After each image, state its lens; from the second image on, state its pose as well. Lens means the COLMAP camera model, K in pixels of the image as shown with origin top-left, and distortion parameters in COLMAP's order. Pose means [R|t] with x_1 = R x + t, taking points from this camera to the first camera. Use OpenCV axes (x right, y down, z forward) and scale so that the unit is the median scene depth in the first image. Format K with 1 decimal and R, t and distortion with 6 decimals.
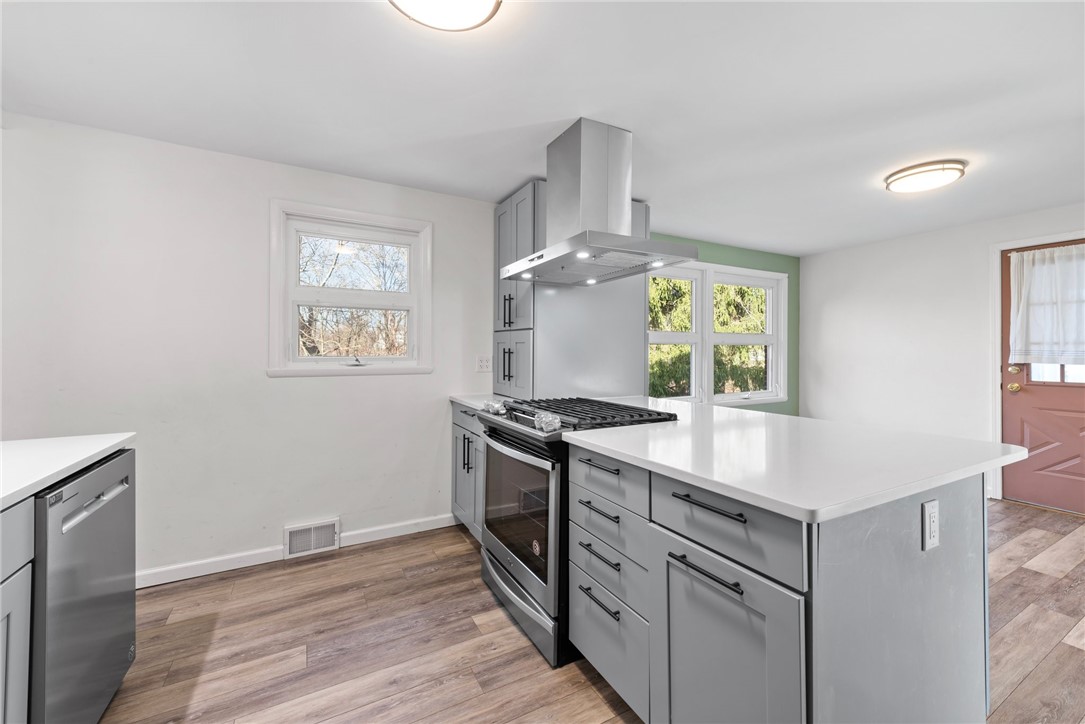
lens RADIAL K [[432.5, 0, 545.1], [0, 432.5, 360.5], [0, 0, 1]] dist [0.008160, -0.000037]
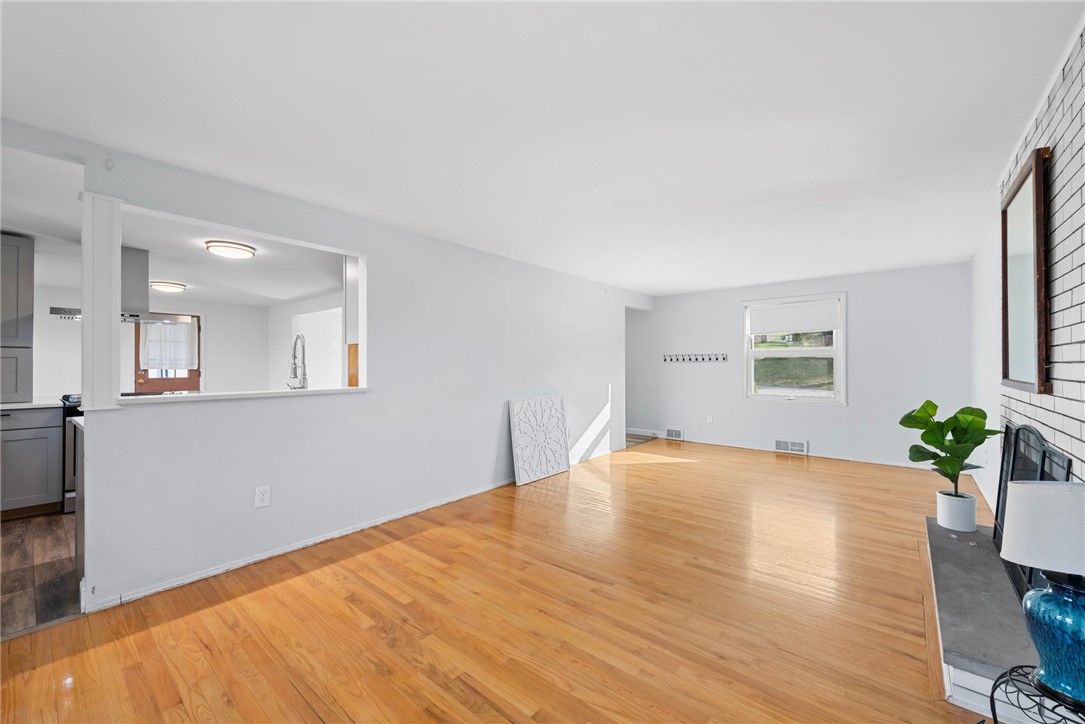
lens RADIAL K [[425.1, 0, 549.4], [0, 425.1, 351.5], [0, 0, 1]] dist [0.027624, 0.000052]
pose [[-0.361298, 0.030651, 0.931947, -1.464995], [0.005316, 0.999511, -0.030812, -0.004684], [-0.932435, -0.006178, -0.361284, -0.009041]]
